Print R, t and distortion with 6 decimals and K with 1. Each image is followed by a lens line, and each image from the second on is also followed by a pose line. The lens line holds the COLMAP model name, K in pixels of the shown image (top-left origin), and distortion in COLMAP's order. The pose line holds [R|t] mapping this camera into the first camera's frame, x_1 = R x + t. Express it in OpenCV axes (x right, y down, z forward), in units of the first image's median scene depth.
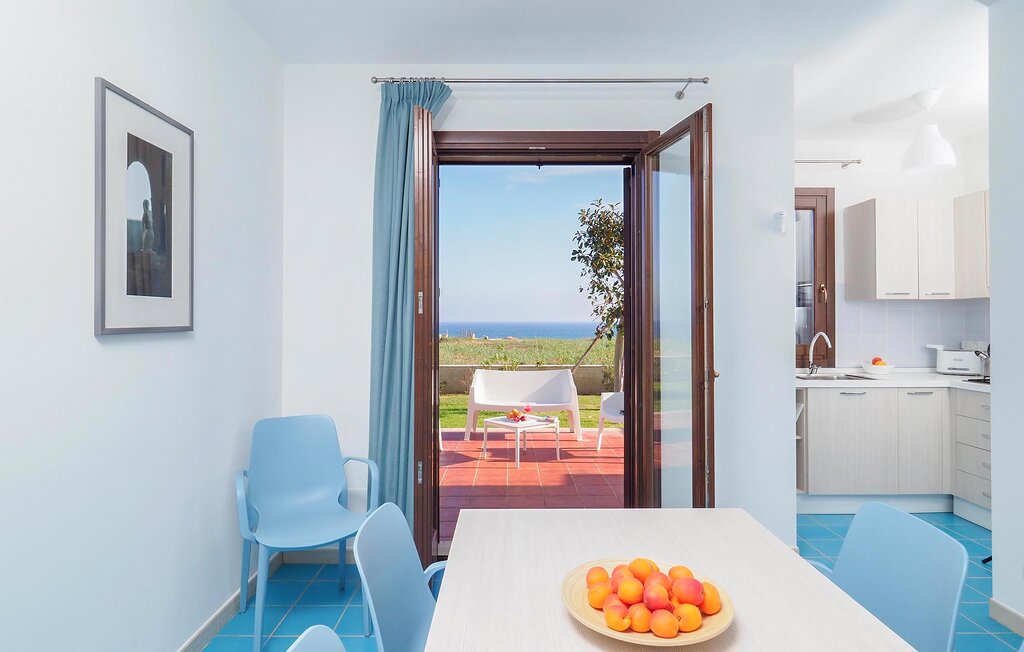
lens RADIAL K [[564.1, 0, 513.9], [0, 564.1, 313.9], [0, 0, 1]] dist [0.002188, 0.000052]
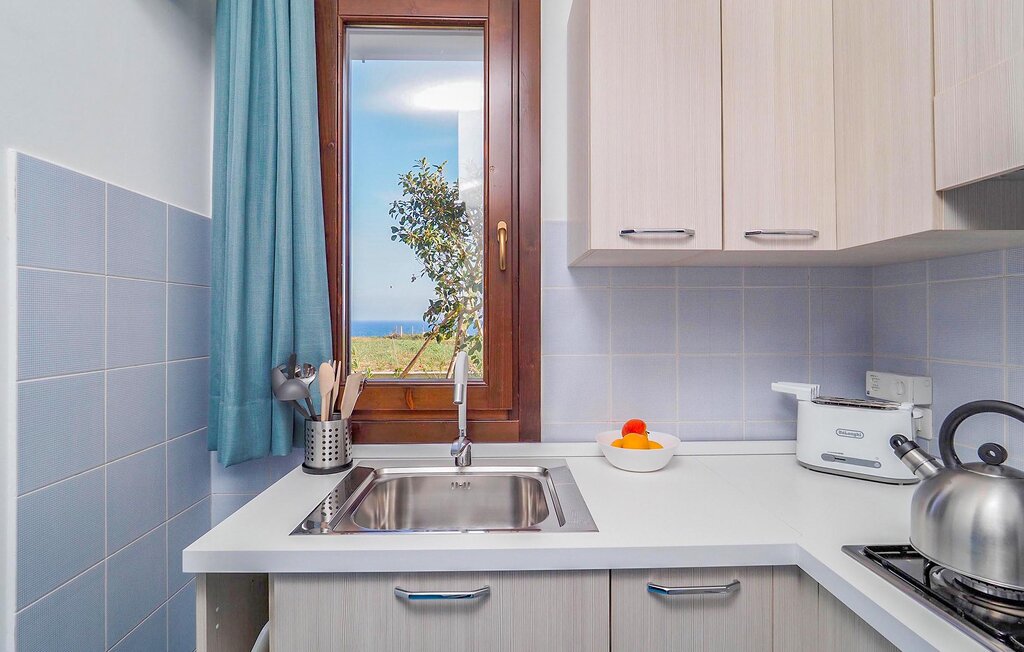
lens RADIAL K [[506.9, 0, 517.9], [0, 506.9, 315.0], [0, 0, 1]] dist [-0.001878, -0.000568]
pose [[0.999672, -0.000846, 0.025603, 0.566747], [0.000738, 0.999991, 0.004242, 0.008518], [-0.025606, -0.004221, 0.999663, 0.685502]]
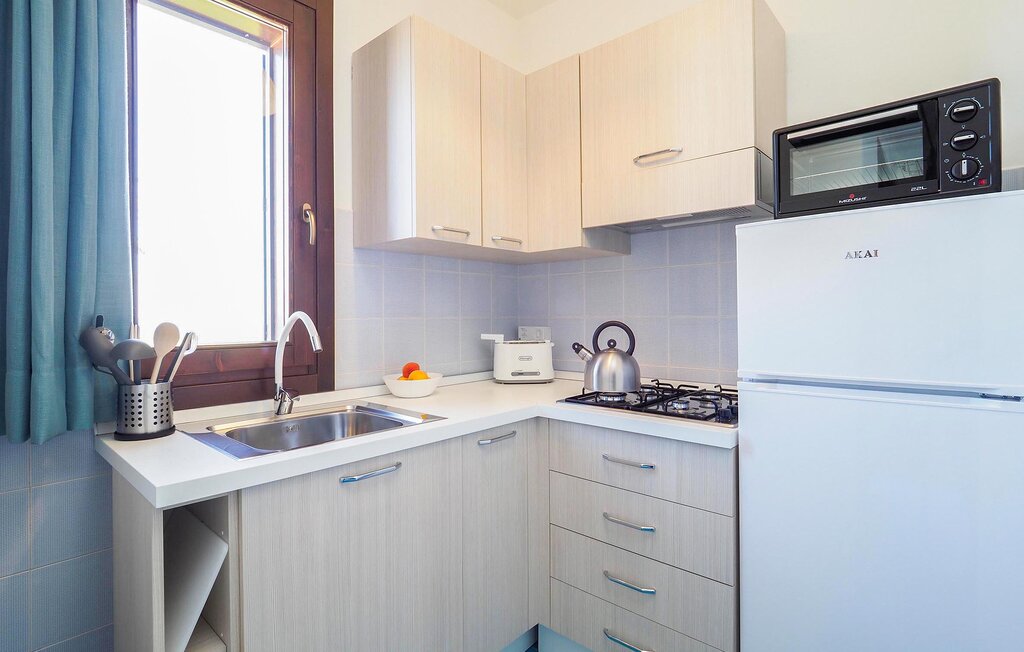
lens RADIAL K [[506.9, 0, 517.9], [0, 506.9, 315.0], [0, 0, 1]] dist [-0.001878, -0.000568]
pose [[0.664427, -0.003625, 0.747344, 0.374055], [-0.006680, 0.999919, 0.010789, 0.029485], [-0.747323, -0.012161, 0.664350, 0.637485]]
